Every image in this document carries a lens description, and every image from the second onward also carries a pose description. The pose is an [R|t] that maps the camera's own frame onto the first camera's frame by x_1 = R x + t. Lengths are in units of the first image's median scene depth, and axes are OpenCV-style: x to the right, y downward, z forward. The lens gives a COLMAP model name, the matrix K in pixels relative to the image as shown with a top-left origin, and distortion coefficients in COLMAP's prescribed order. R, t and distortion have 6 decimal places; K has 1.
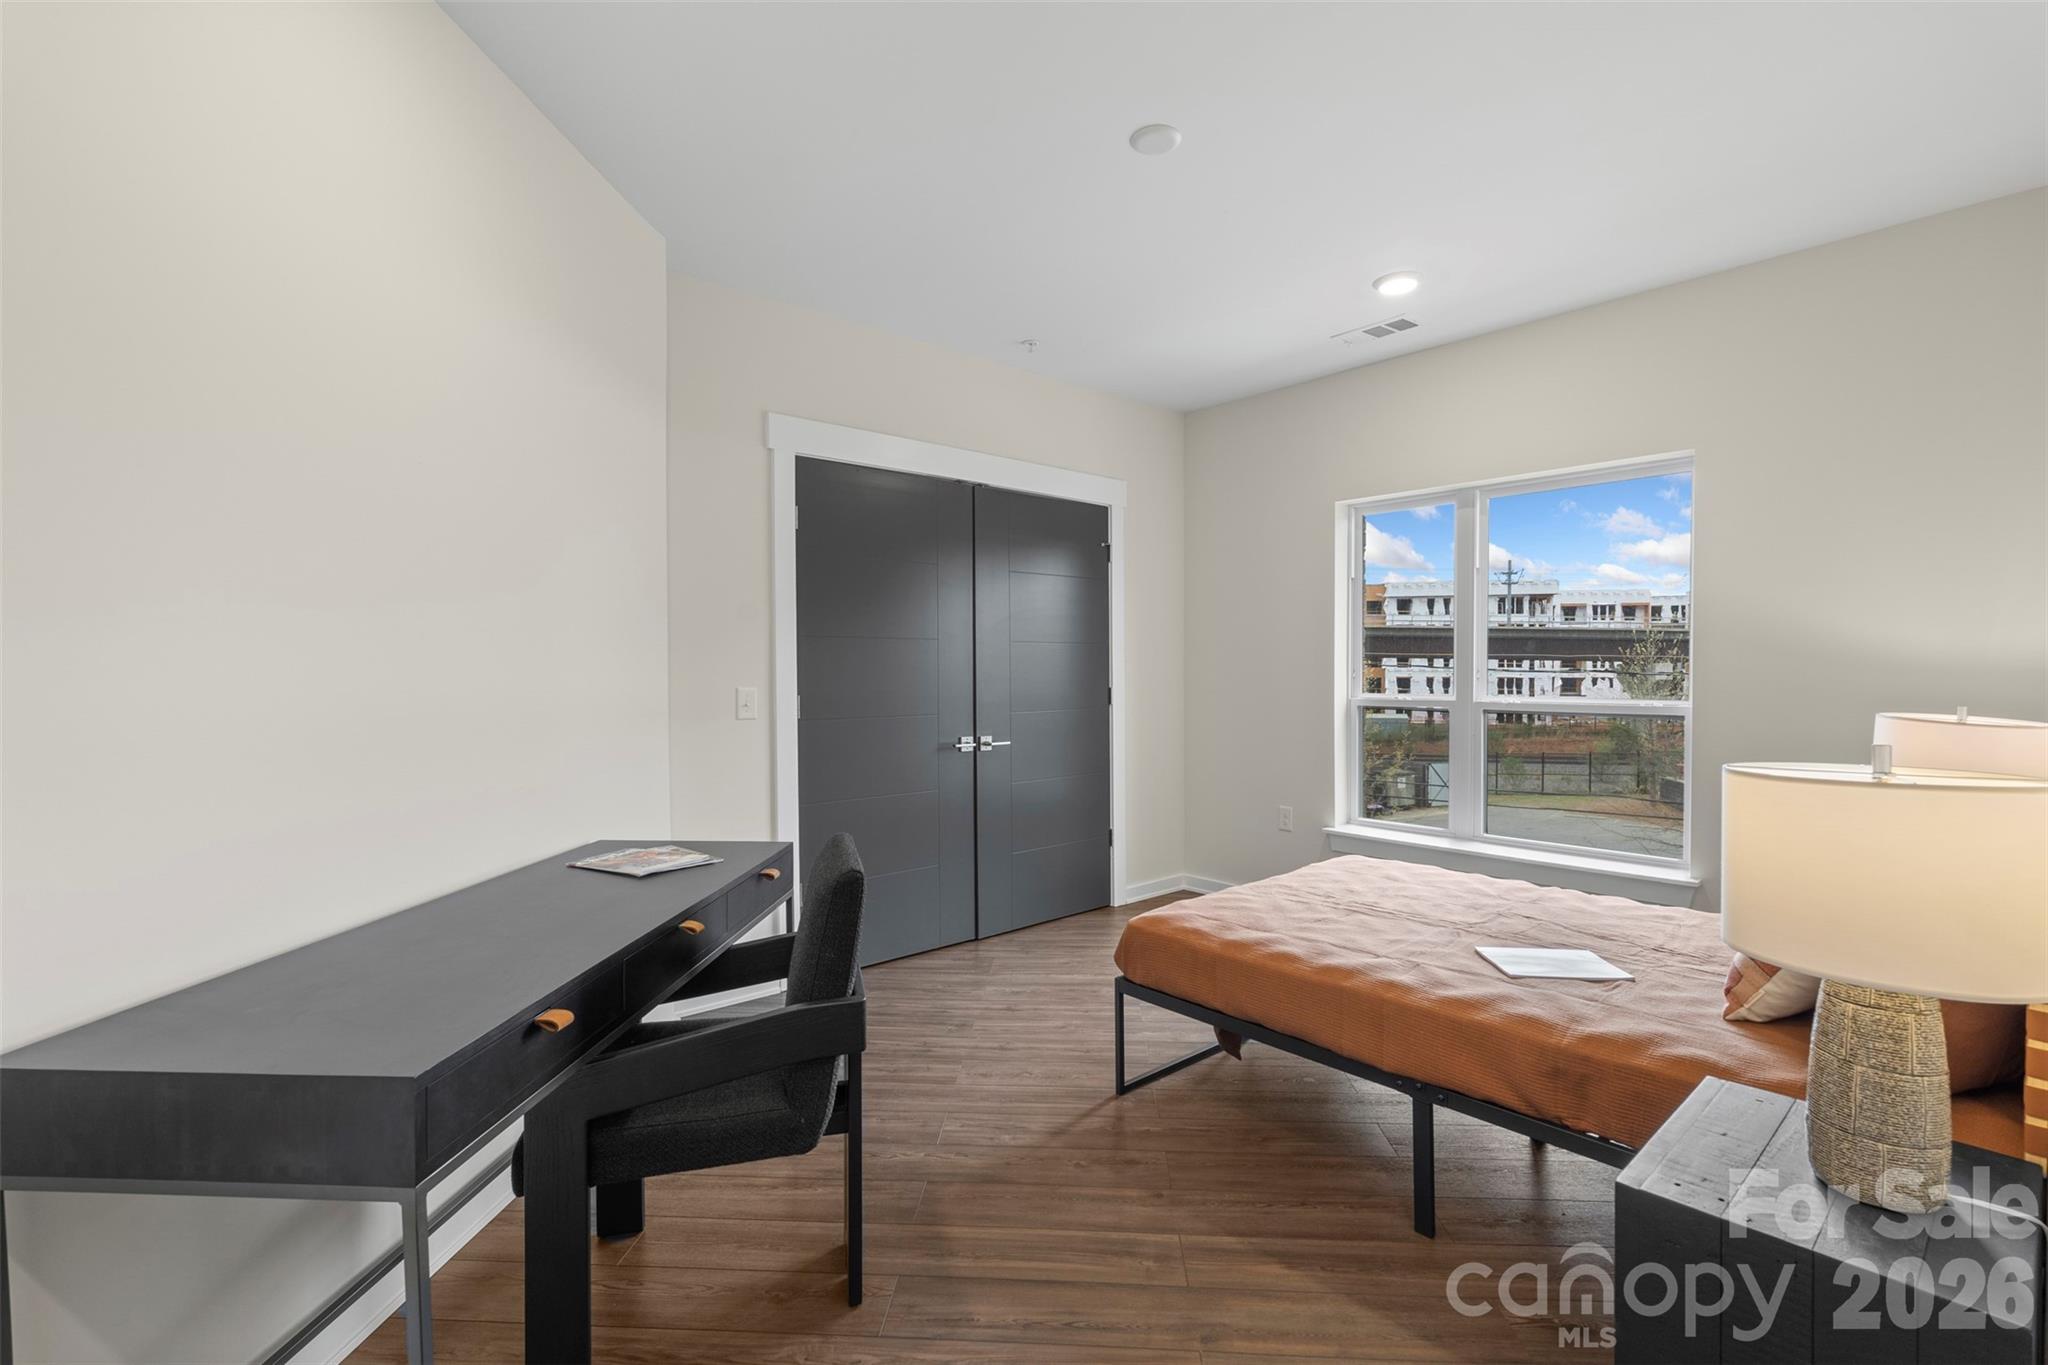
lens RADIAL K [[919.7, 0, 1029.7], [0, 919.7, 693.4], [0, 0, 1]] dist [0.000842, 0.000250]
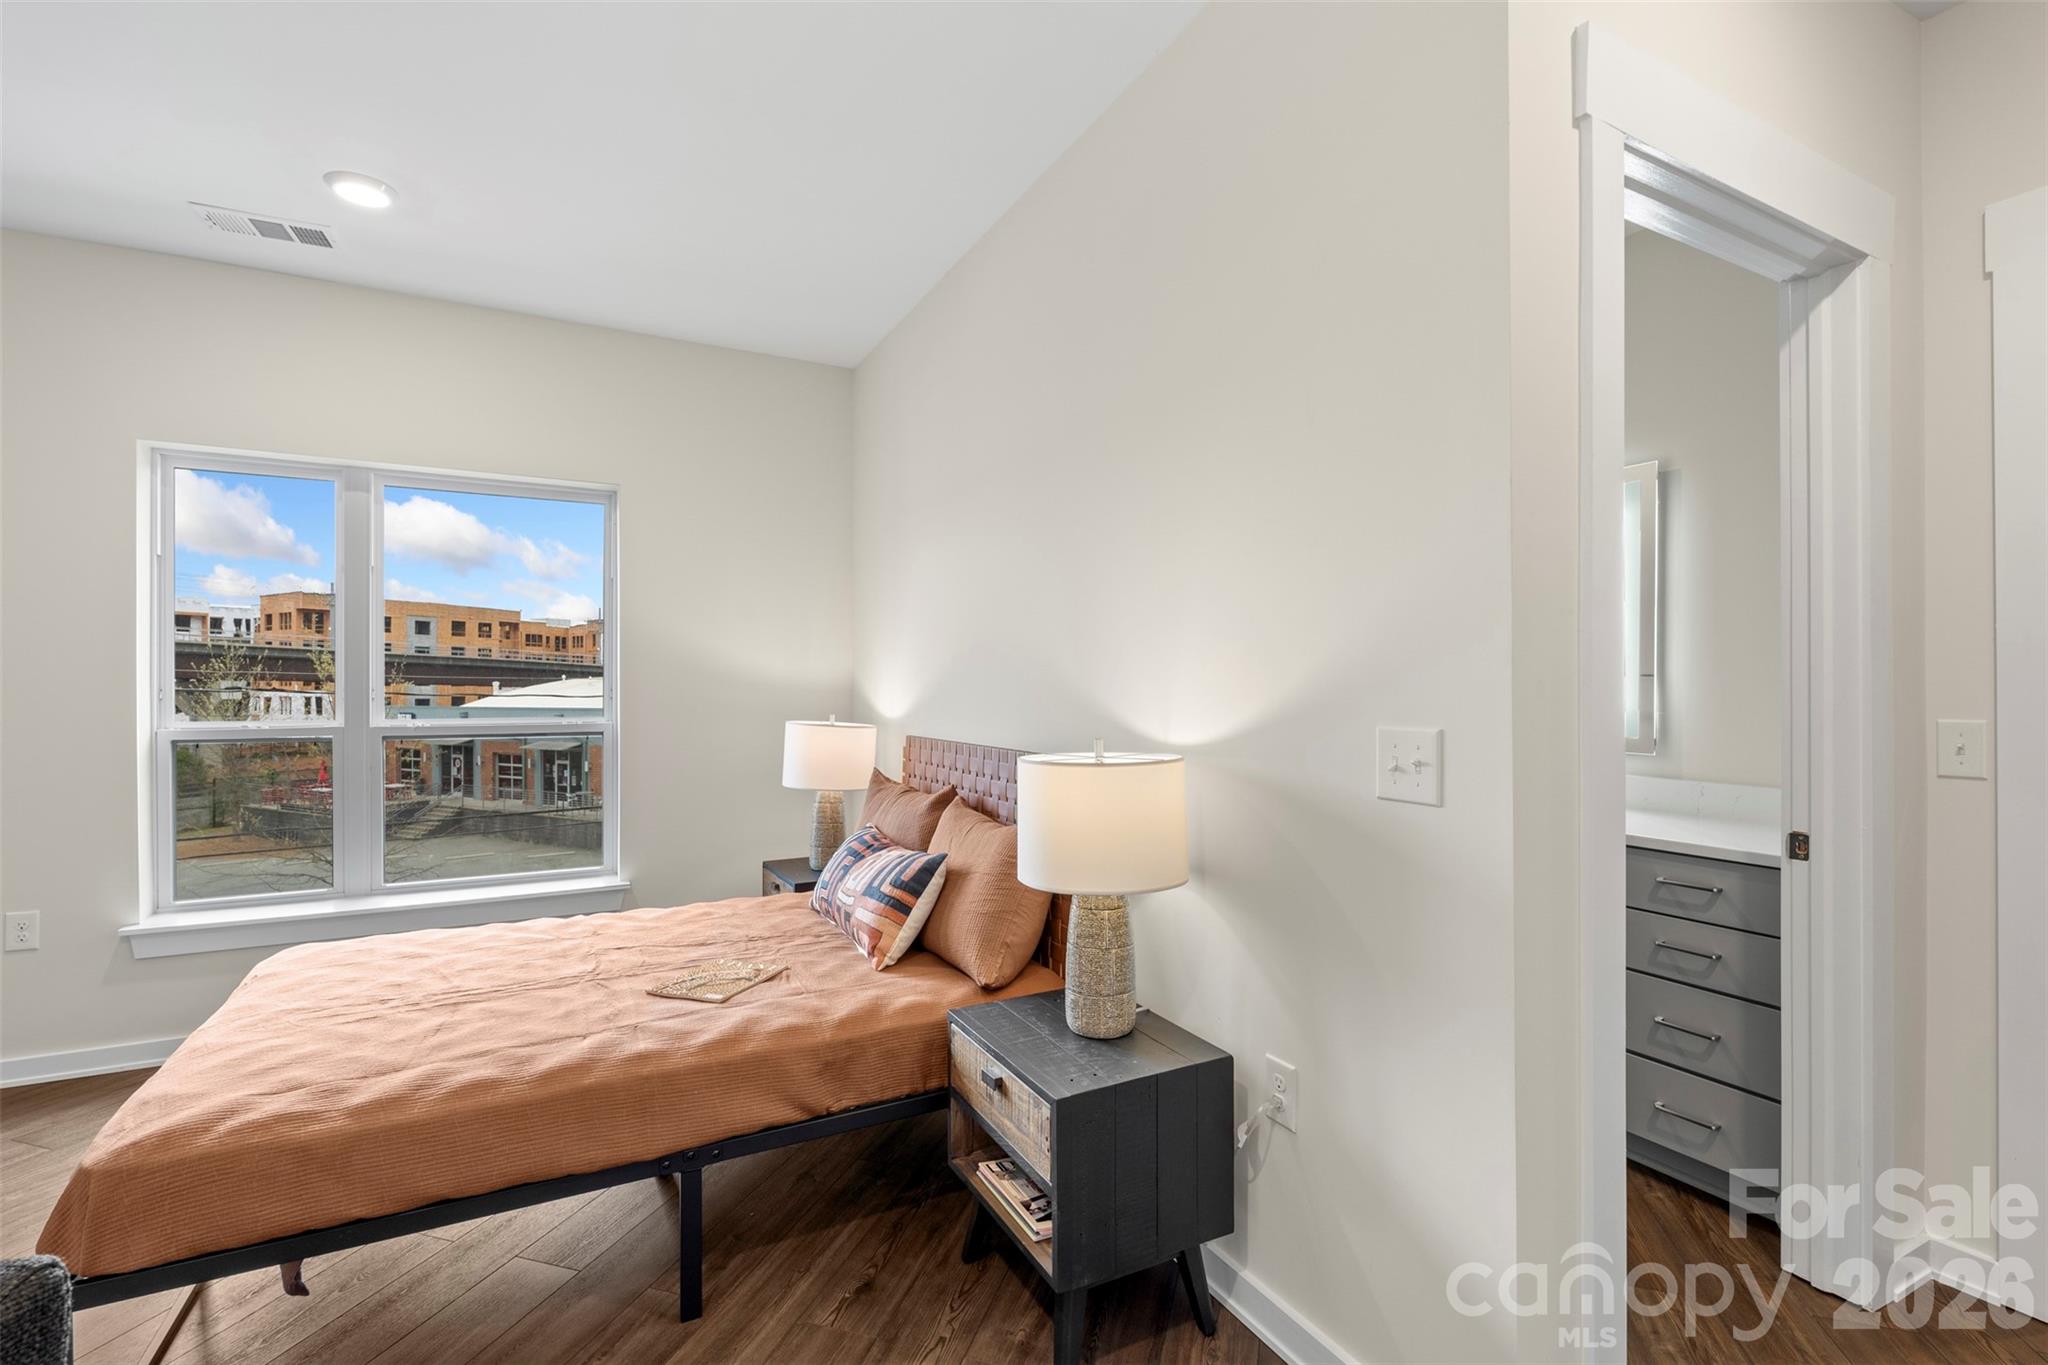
lens RADIAL K [[919.7, 0, 1029.7], [0, 919.7, 693.4], [0, 0, 1]] dist [0.000842, 0.000250]
pose [[0.234632, -0.004195, 0.972075, -0.200883], [0.023754, 0.999717, -0.001419, -0.006789], [-0.971794, 0.023424, 0.234665, 0.251759]]
